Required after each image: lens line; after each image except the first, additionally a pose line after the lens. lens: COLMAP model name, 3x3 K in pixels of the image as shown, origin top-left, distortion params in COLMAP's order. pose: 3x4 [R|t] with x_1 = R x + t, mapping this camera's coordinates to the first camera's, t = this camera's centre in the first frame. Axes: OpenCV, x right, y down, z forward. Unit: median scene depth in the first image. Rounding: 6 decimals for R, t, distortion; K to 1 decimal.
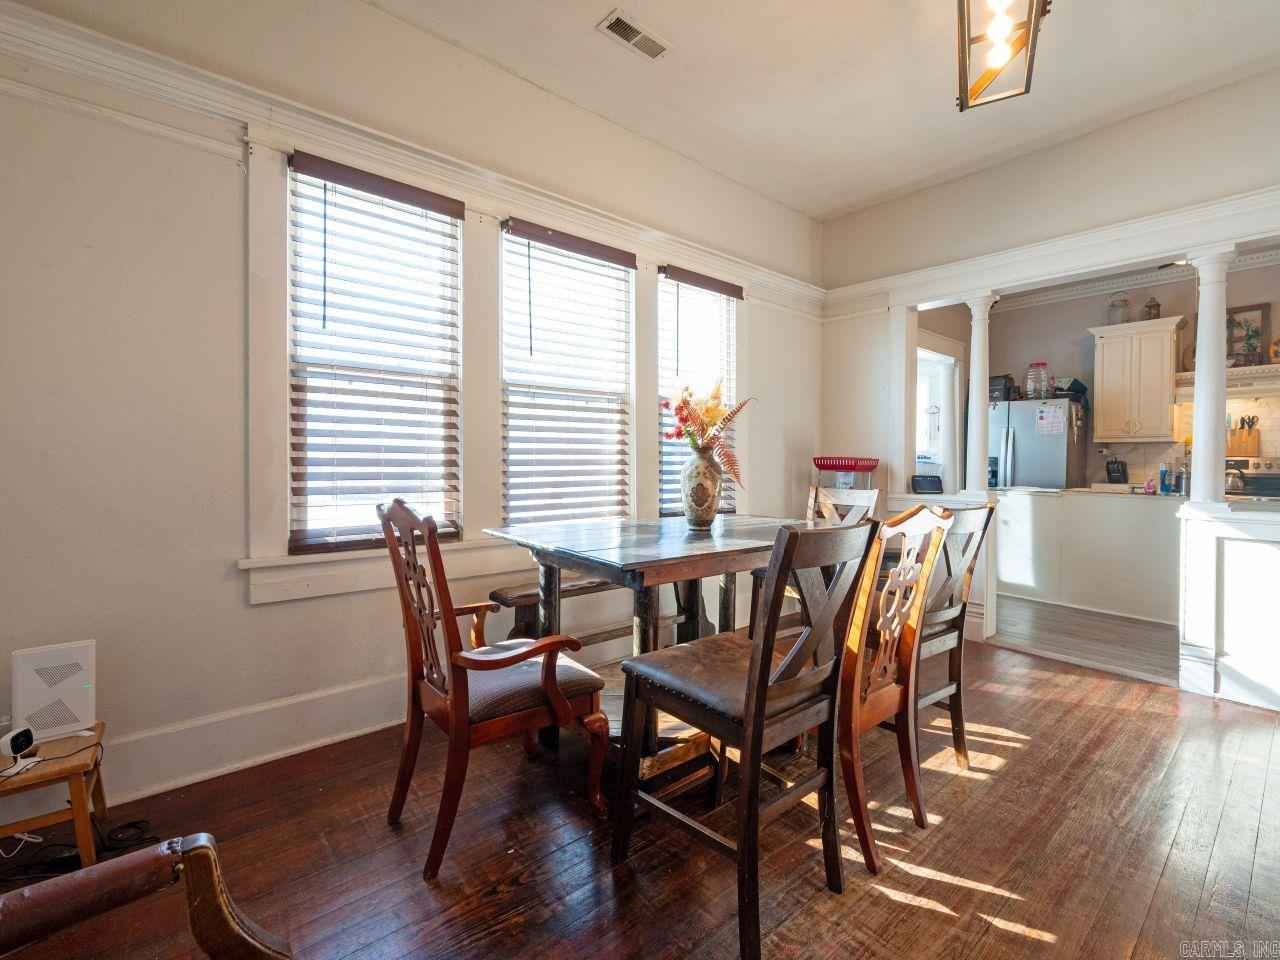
lens RADIAL K [[577.6, 0, 639.2], [0, 577.6, 466.3], [0, 0, 1]] dist [0.002406, 0.000066]
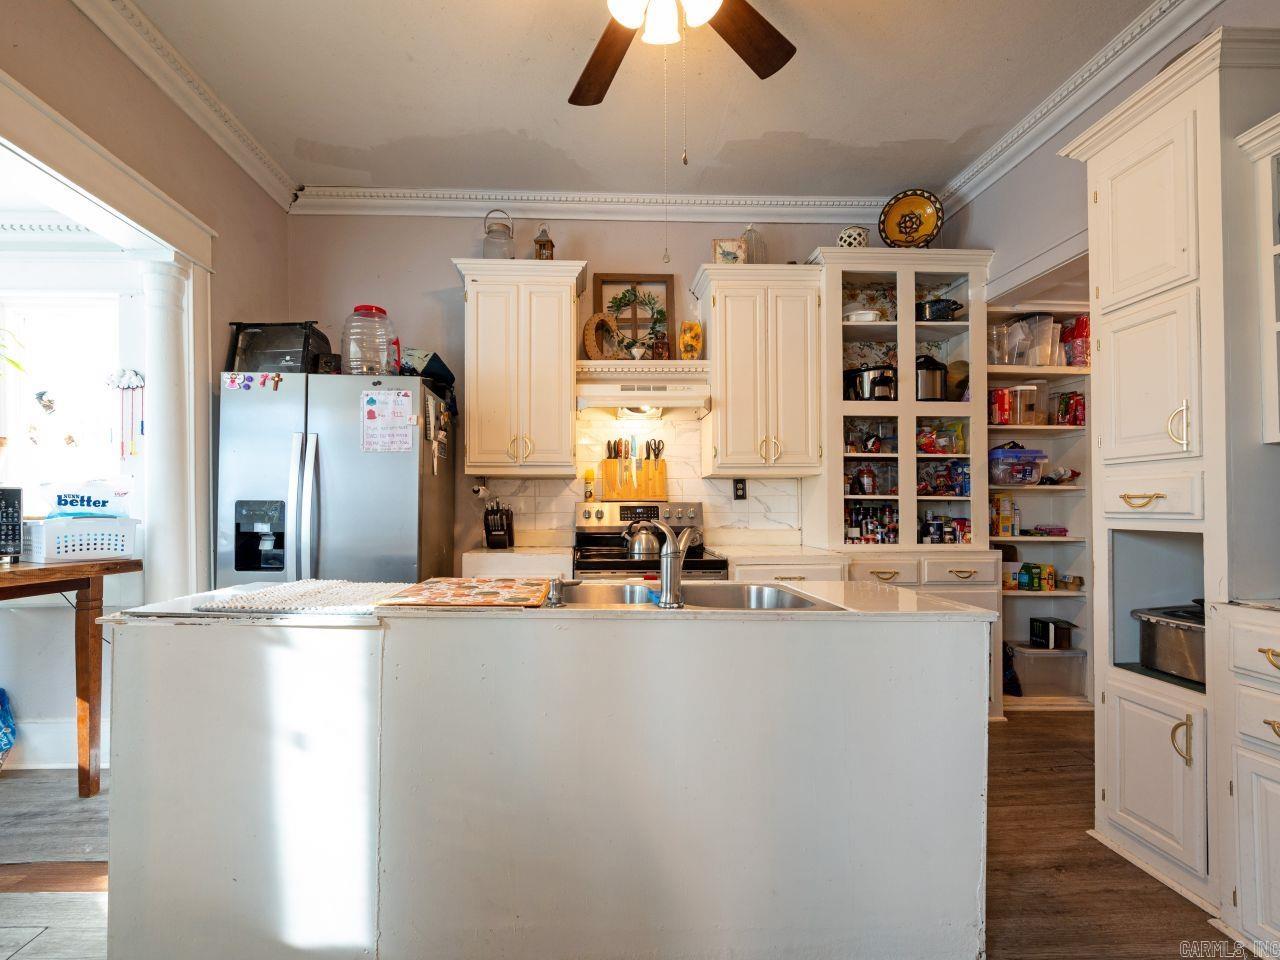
lens RADIAL K [[577.6, 0, 632.2], [0, 577.6, 503.8], [0, 0, 1]] dist [0.002406, 0.000066]
pose [[0.580690, 0.002070, 0.814122, 0.447563], [0.014804, 0.999805, -0.013102, -0.004857], [-0.813990, 0.019661, 0.580546, 0.573290]]
